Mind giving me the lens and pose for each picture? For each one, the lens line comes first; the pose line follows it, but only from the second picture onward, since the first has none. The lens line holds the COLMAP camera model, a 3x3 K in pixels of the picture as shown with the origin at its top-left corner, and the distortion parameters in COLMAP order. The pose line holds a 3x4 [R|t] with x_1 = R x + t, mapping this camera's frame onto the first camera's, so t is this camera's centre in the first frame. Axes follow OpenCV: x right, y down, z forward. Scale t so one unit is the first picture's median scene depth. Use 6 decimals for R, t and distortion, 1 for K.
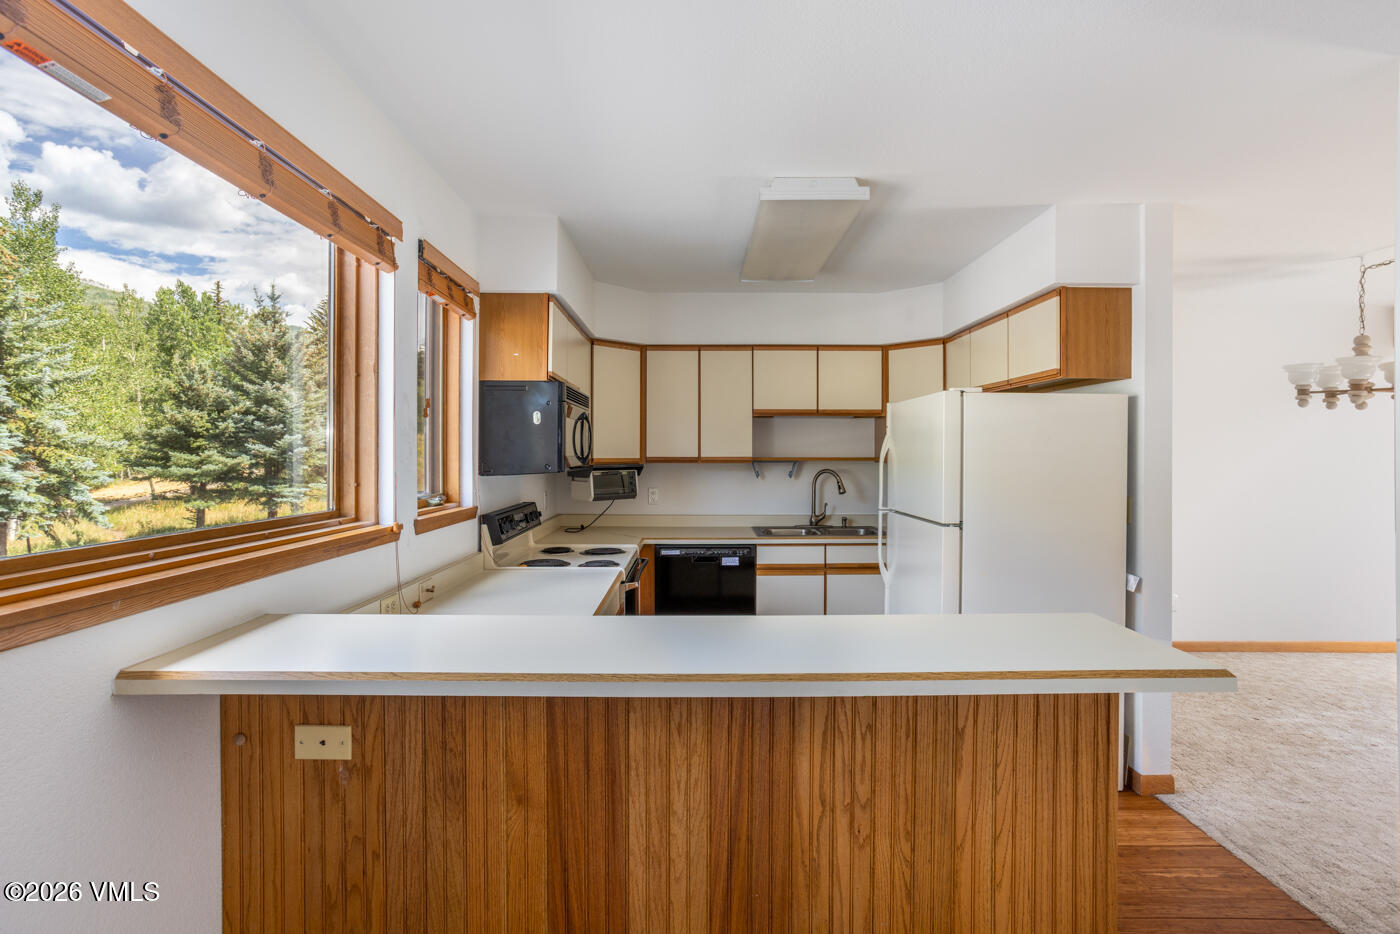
lens RADIAL K [[702.8, 0, 700.0], [0, 702.8, 467.0], [0, 0, 1]] dist [0.017058, 0.000217]
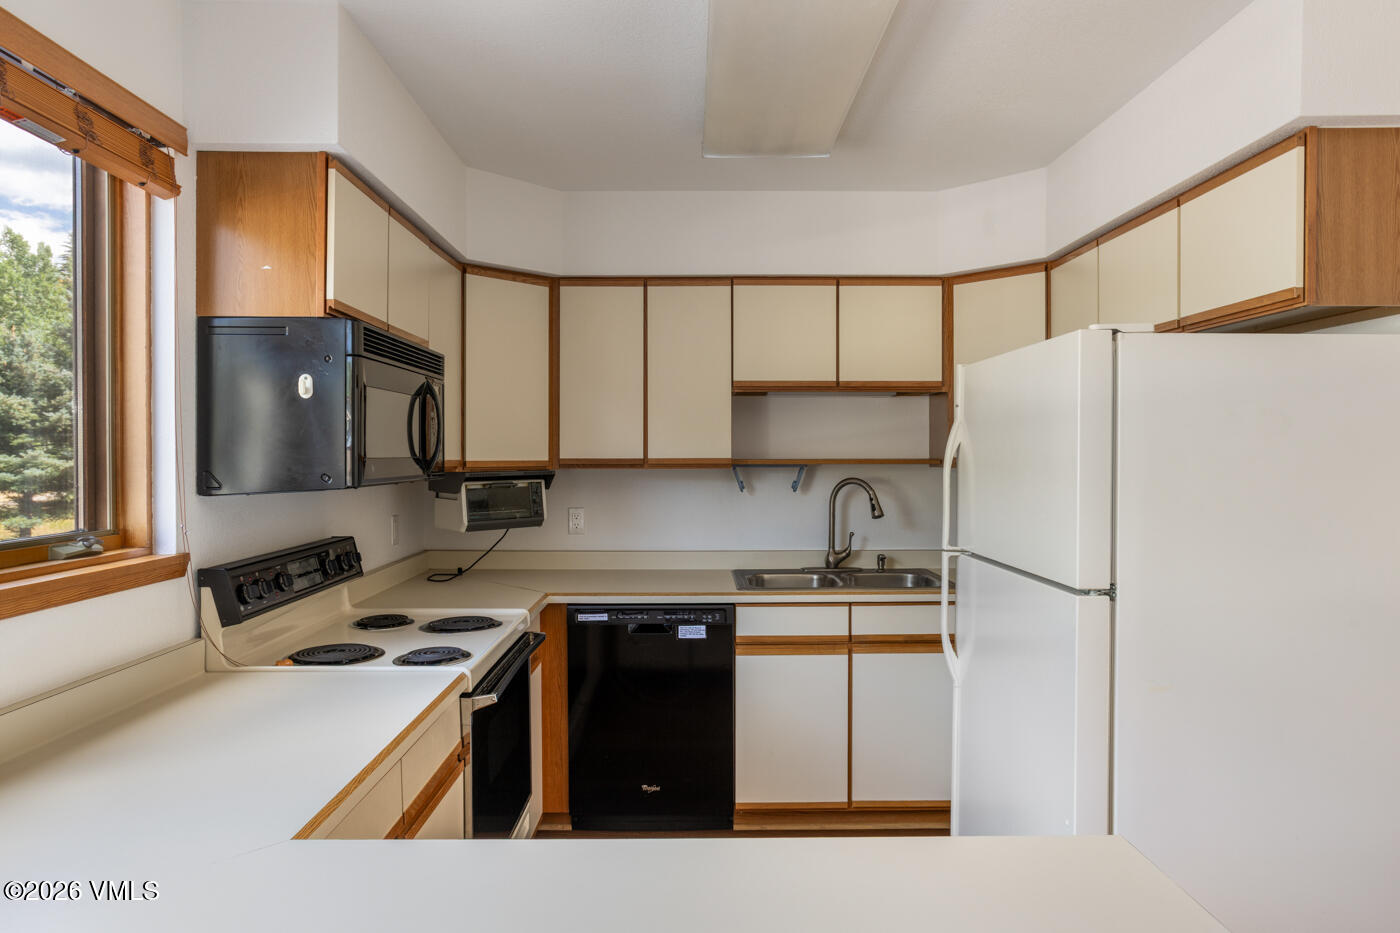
lens RADIAL K [[846.2, 0, 700.0], [0, 846.2, 466.5], [0, 0, 1]] dist [0.036592, 0.000718]
pose [[0.999988, -0.001544, -0.004576, 0.051499], [0.001531, 0.999995, -0.002878, -0.005260], [0.004580, 0.002871, 0.999985, 0.264831]]
